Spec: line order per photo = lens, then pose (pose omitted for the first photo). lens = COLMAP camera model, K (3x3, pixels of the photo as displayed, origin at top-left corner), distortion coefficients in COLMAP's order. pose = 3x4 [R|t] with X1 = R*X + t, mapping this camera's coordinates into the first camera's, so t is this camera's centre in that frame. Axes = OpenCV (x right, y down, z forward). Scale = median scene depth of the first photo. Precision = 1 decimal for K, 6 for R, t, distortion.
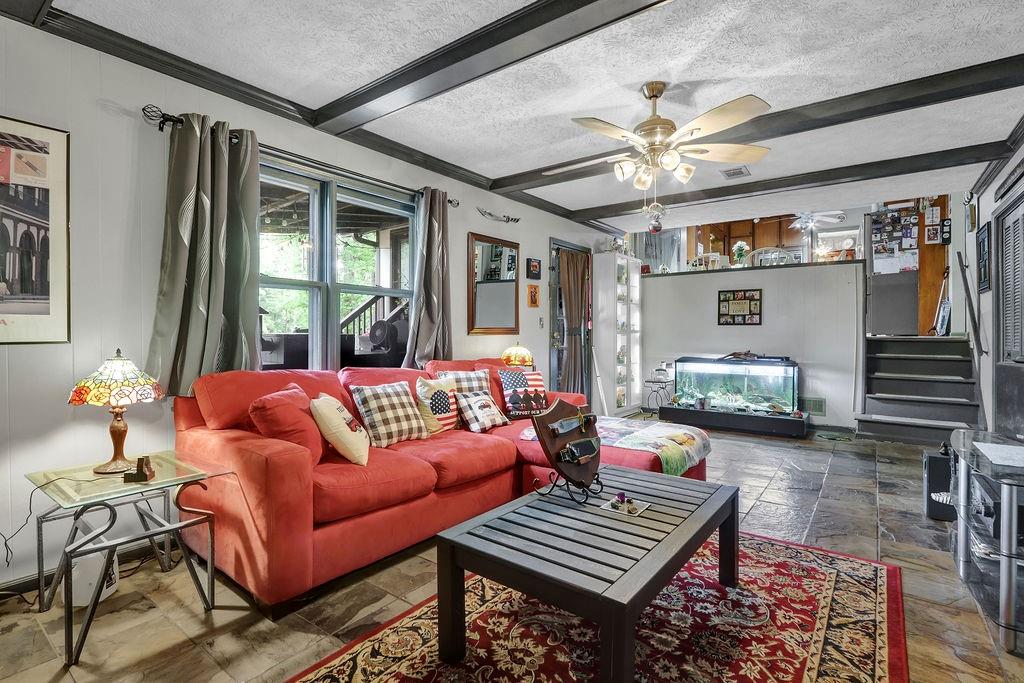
lens RADIAL K [[480.3, 0, 499.7], [0, 480.3, 336.9], [0, 0, 1]] dist [-0.003903, 0.000503]
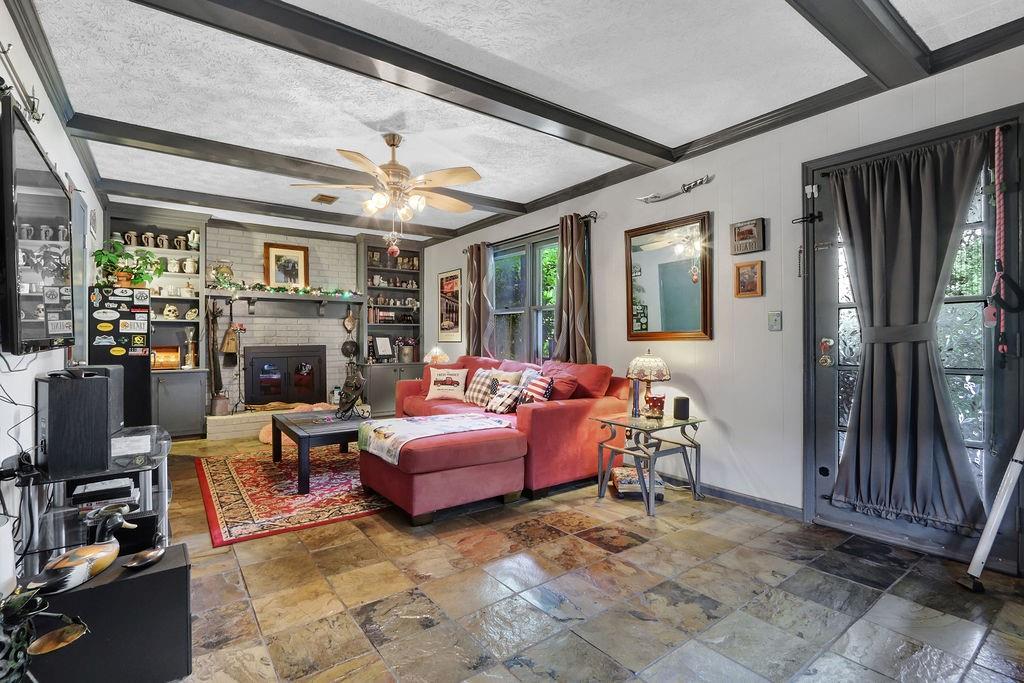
lens RADIAL K [[480.3, 0, 499.7], [0, 480.3, 336.9], [0, 0, 1]] dist [-0.003903, 0.000503]
pose [[-0.287023, -0.001357, -0.957923, 1.785260], [-0.009108, 0.999958, 0.001313, -0.019026], [0.957880, 0.009102, -0.287024, 2.033922]]
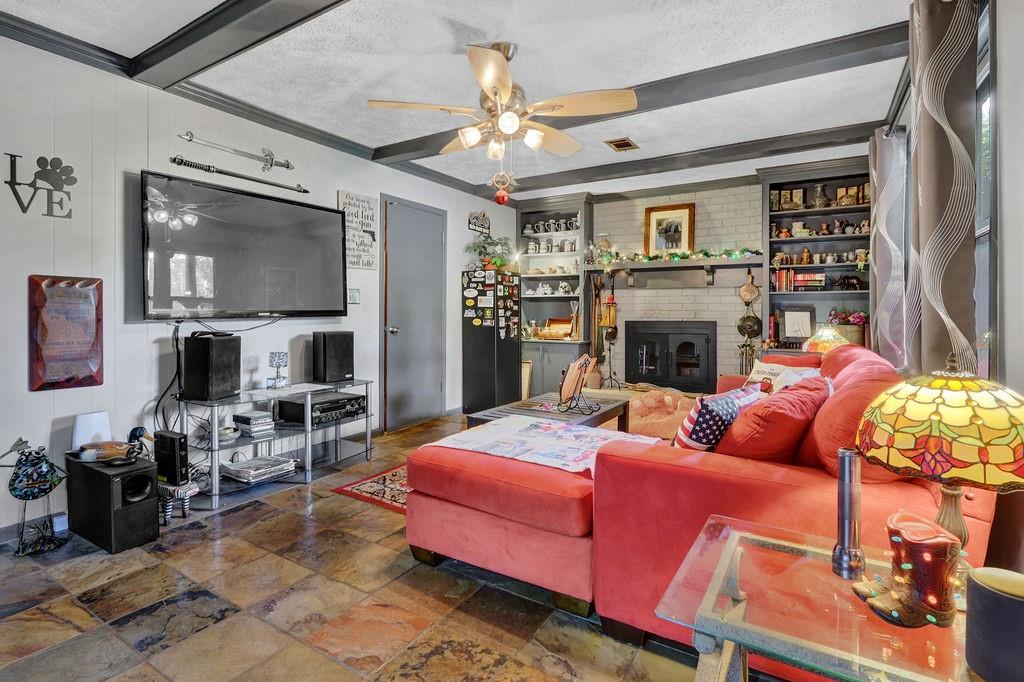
lens RADIAL K [[493.4, 0, 508.5], [0, 493.4, 311.8], [0, 0, 1]] dist [-0.010720, -0.000011]
pose [[-0.995233, -0.002989, -0.097484, 0.507241], [-0.004012, 0.999939, 0.010300, -0.021440], [0.097448, 0.010642, -0.995184, 2.466982]]
